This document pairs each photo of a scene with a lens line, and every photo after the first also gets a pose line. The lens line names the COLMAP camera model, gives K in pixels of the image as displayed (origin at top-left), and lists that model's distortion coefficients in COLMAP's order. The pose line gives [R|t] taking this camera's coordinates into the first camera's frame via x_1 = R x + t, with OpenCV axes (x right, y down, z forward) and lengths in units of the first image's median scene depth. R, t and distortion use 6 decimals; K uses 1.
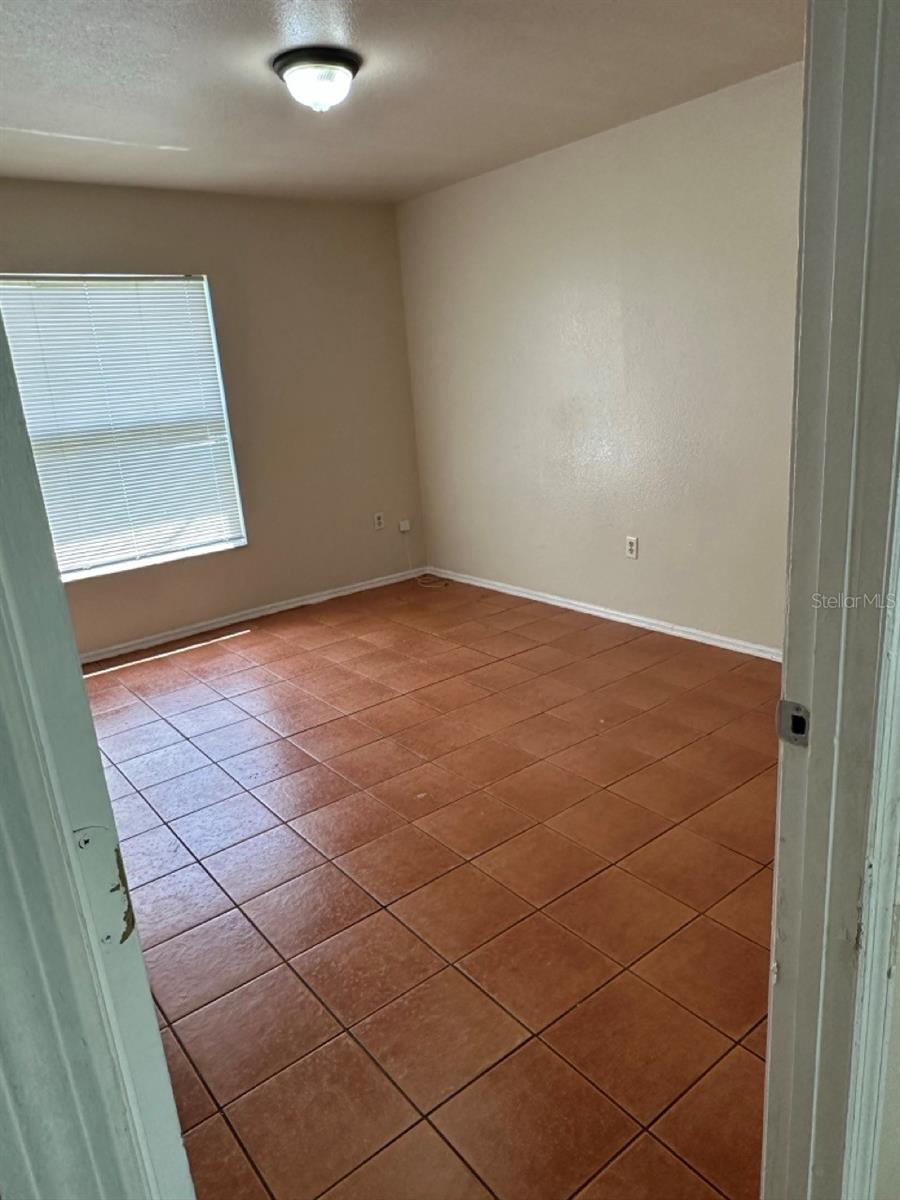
lens RADIAL K [[794.6, 0, 450.0], [0, 794.6, 600.0], [0, 0, 1]] dist [-0.002989, -0.001450]
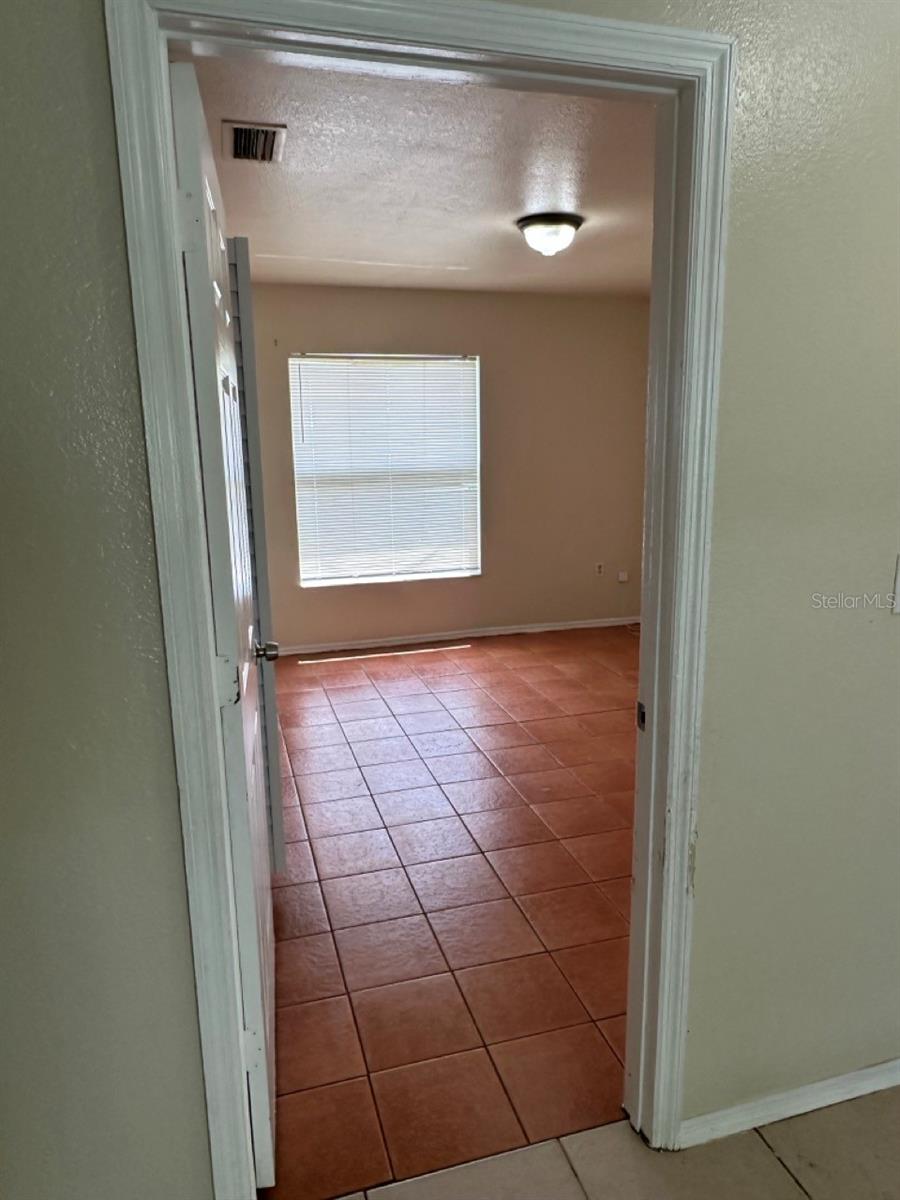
lens RADIAL K [[794.6, 0, 450.0], [0, 794.6, 600.0], [0, 0, 1]] dist [-0.002989, -0.001450]
pose [[0.928164, 0.139116, -0.345194, 0.134618], [-0.157053, 0.987289, -0.024401, 0.004759], [0.337411, 0.076862, 0.938214, -0.152945]]
